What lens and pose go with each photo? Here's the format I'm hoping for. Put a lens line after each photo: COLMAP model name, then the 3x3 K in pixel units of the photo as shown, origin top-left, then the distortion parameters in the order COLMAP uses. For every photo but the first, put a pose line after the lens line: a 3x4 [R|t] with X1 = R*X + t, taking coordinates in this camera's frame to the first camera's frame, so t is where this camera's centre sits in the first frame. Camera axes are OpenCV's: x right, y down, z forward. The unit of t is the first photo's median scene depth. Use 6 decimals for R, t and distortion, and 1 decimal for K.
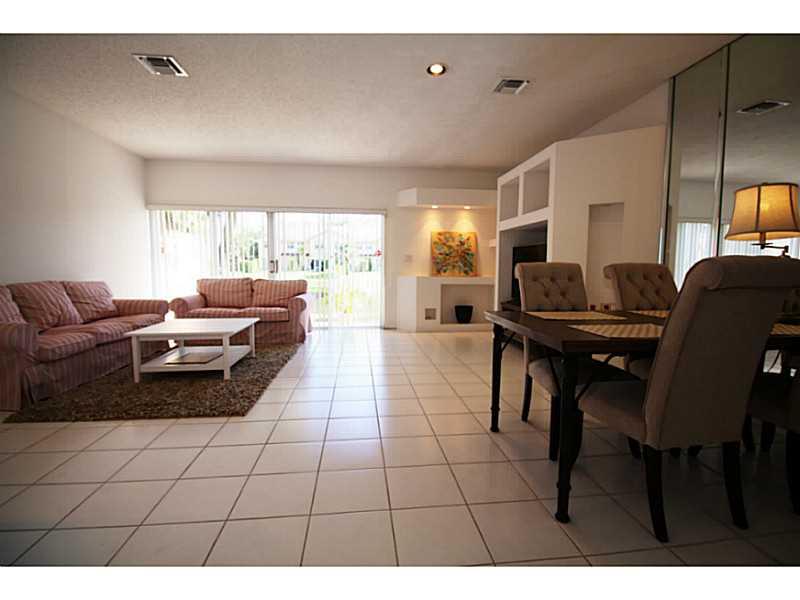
lens RADIAL K [[376.4, 0, 401.2], [0, 376.4, 299.1], [0, 0, 1]] dist [-0.010341, -0.003823]
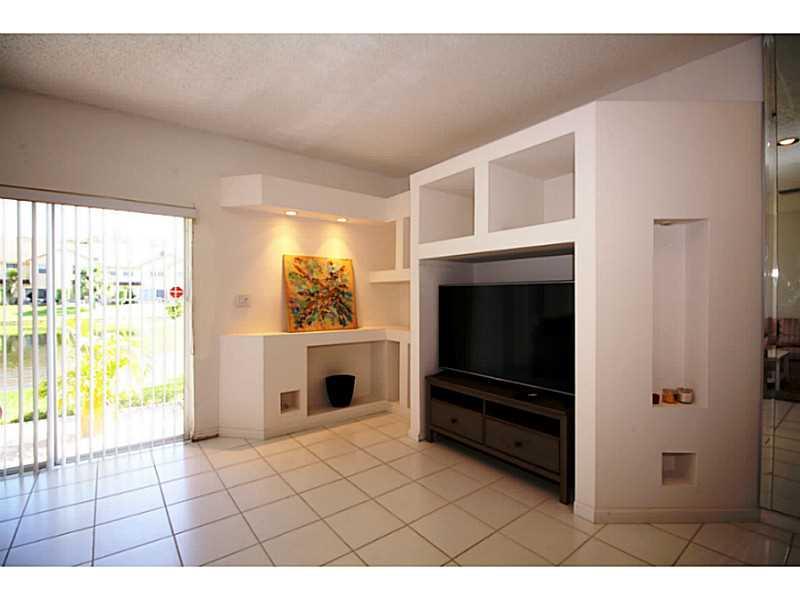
lens RADIAL K [[376.4, 0, 398.0], [0, 376.4, 296.2], [0, 0, 1]] dist [-0.010341, -0.003823]
pose [[0.855761, -0.005526, 0.517341, -0.069232], [0.049323, 0.996260, -0.070945, -0.066079], [-0.515014, 0.086228, 0.852833, 0.420244]]
